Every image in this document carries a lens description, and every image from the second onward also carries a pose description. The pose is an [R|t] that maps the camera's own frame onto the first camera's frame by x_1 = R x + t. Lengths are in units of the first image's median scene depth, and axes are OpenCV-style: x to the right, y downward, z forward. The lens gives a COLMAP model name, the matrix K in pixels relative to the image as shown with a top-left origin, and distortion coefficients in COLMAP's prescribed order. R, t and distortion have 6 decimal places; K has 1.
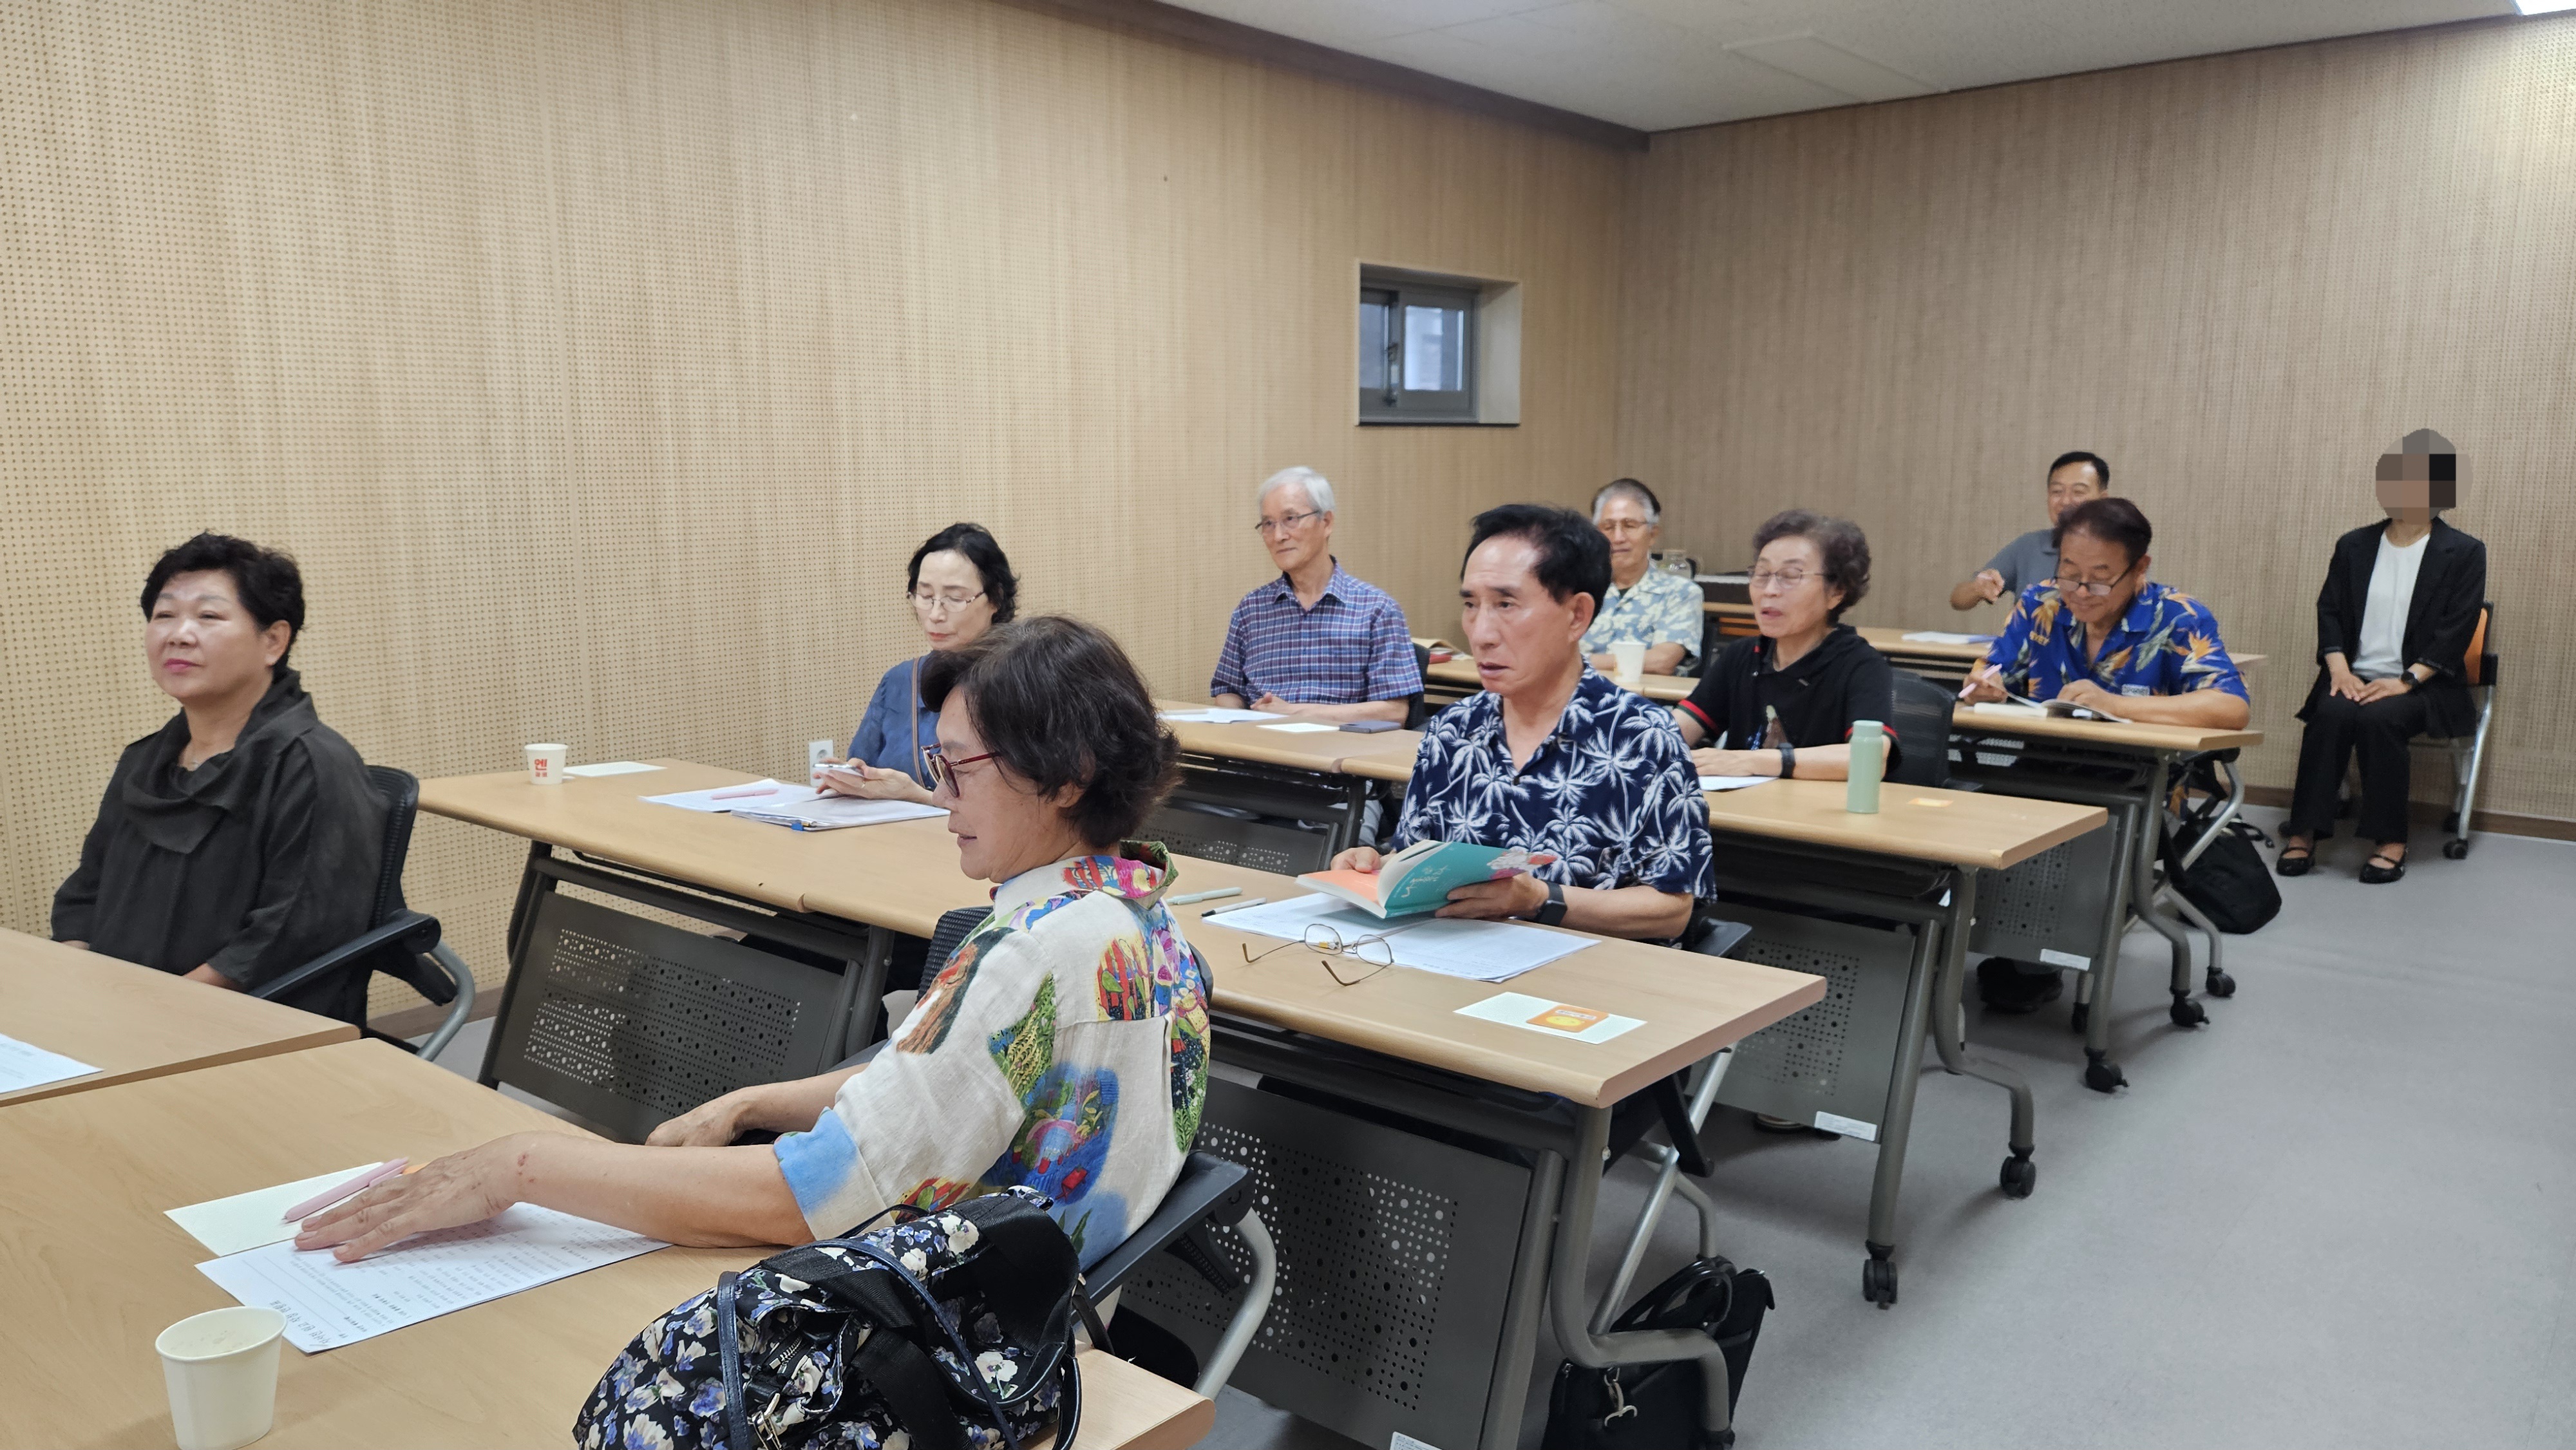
lens RADIAL K [[1904.9, 0, 1288.0], [0, 1904.9, 725.0], [0, 0, 1]] dist [0.080918, -0.099744]
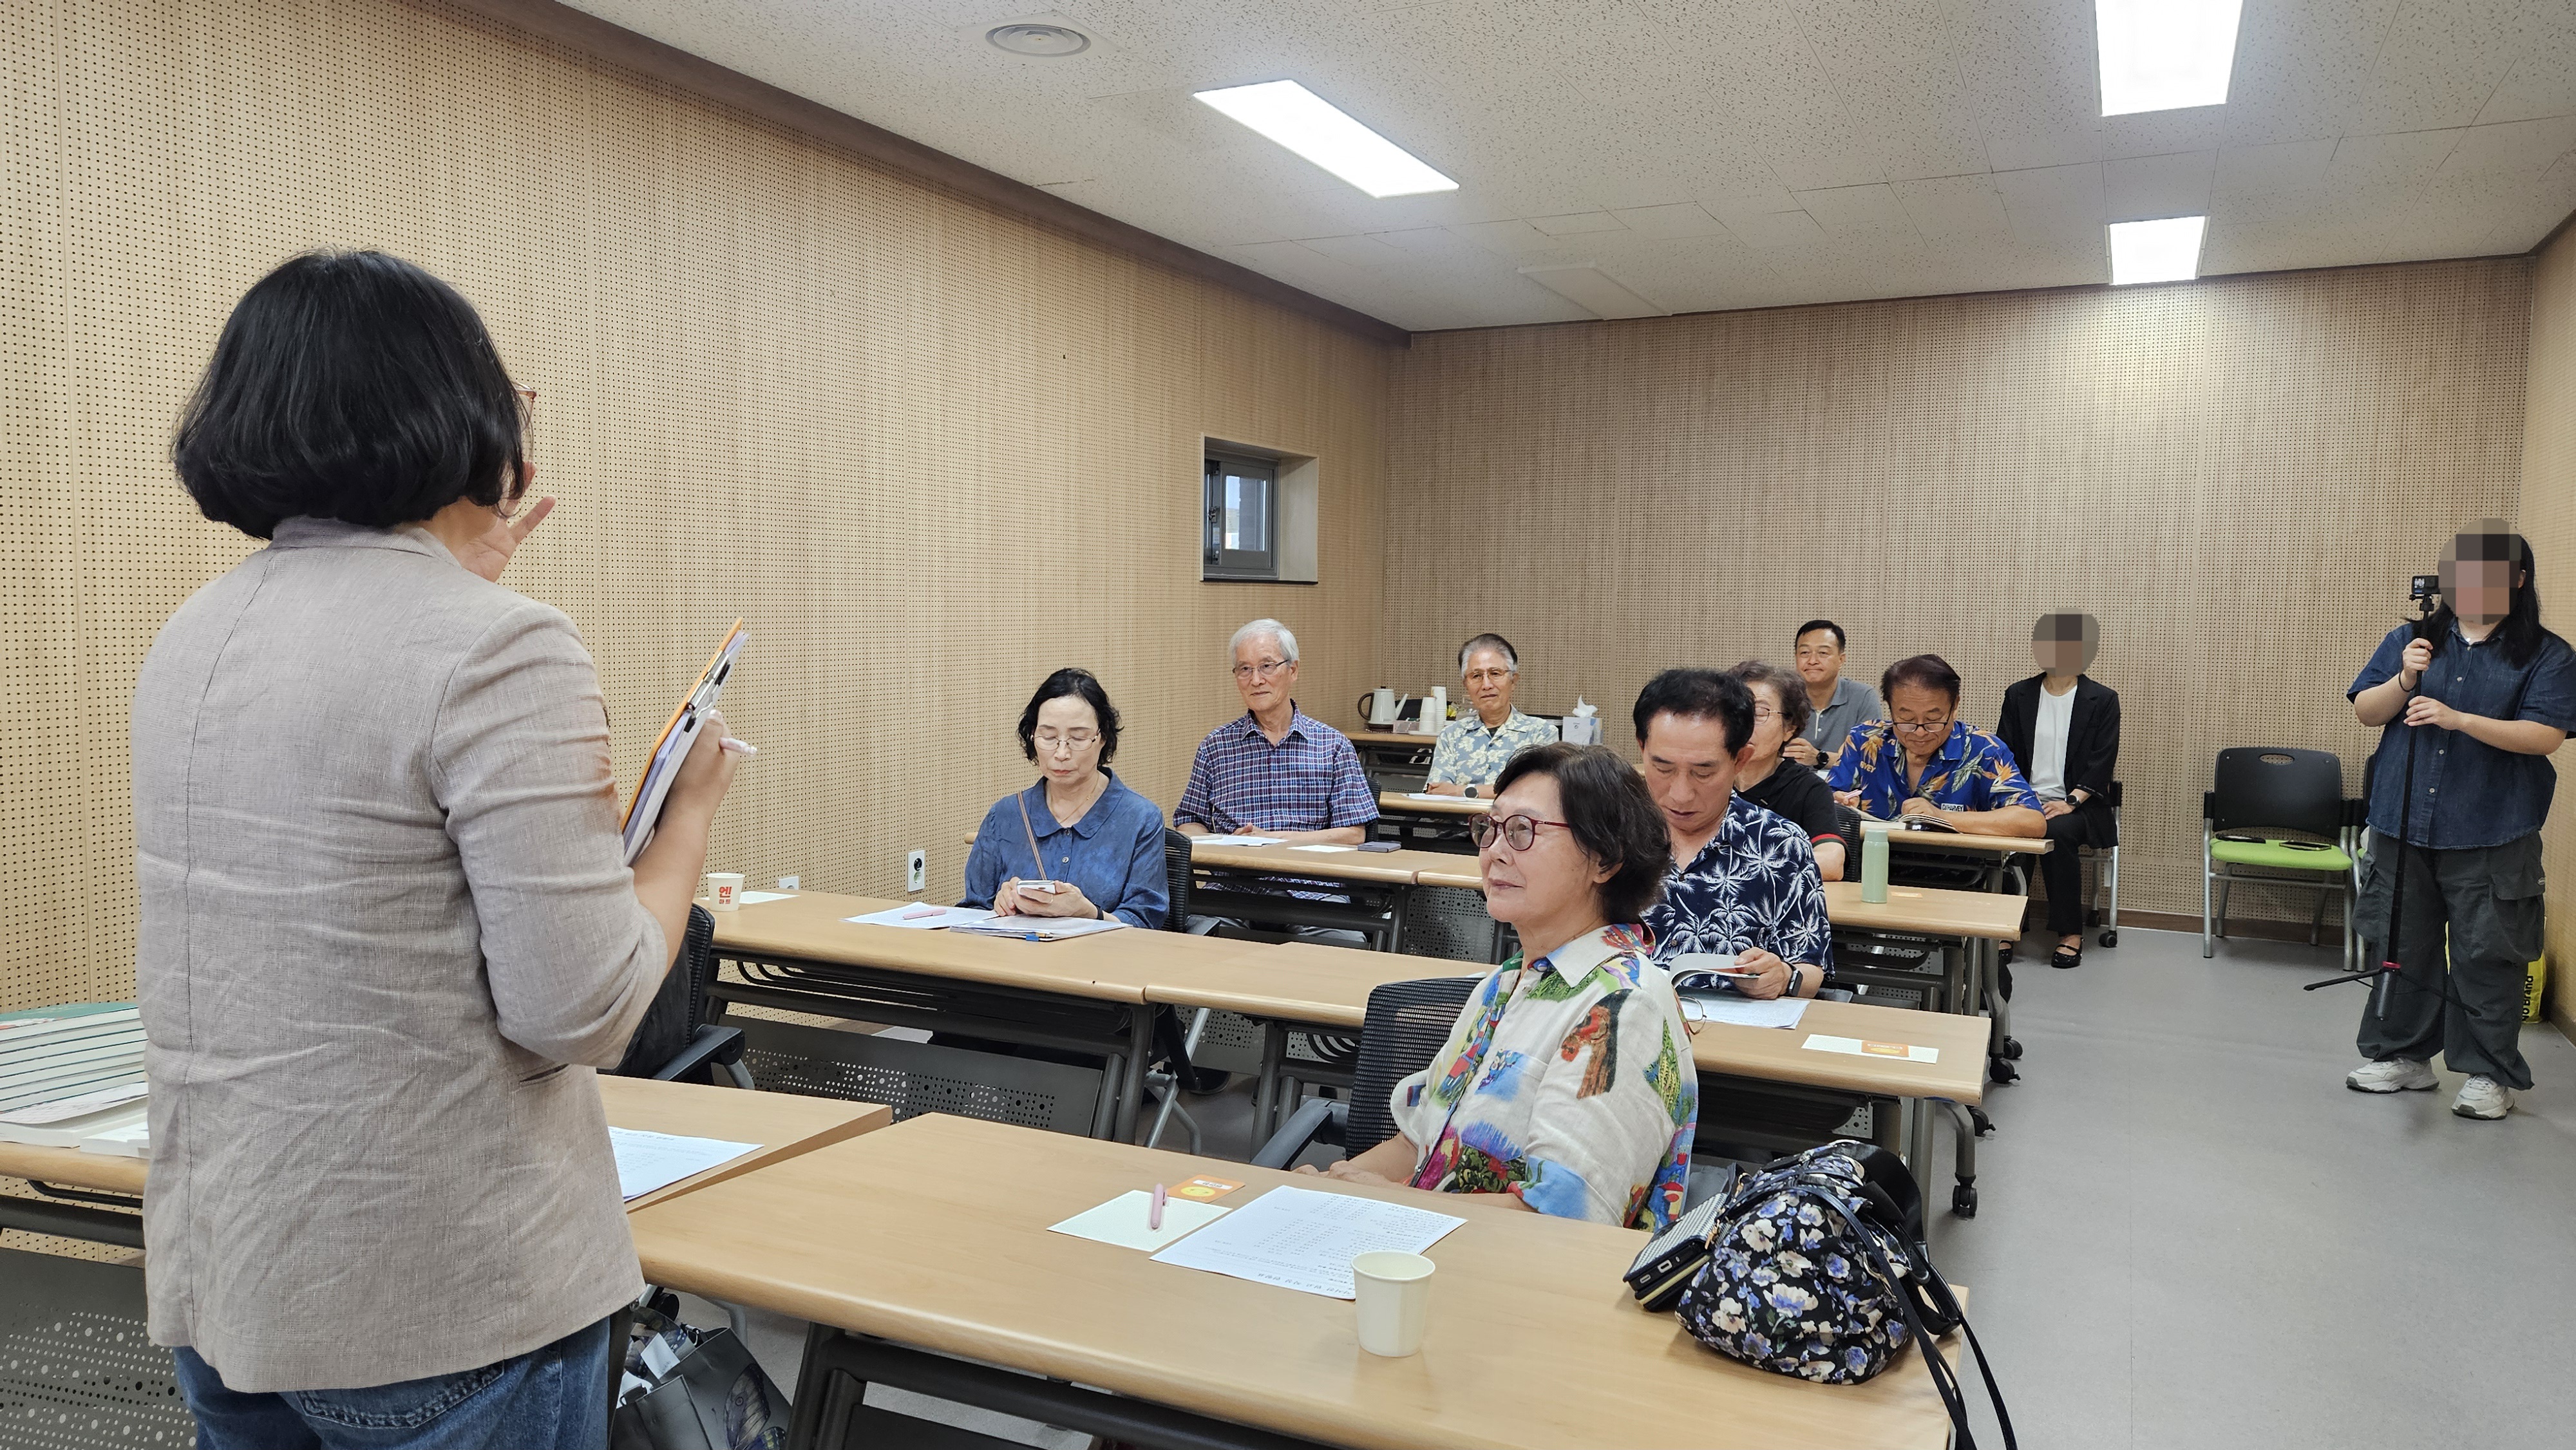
lens RADIAL K [[1904.9, 0, 1288.0], [0, 1904.9, 725.0], [0, 0, 1]] dist [0.080918, -0.099744]
pose [[0.964662, -0.001829, 0.263485, -0.257481], [0.021852, 0.997086, -0.073085, 0.008666], [-0.262583, 0.076260, 0.961891, -0.078425]]
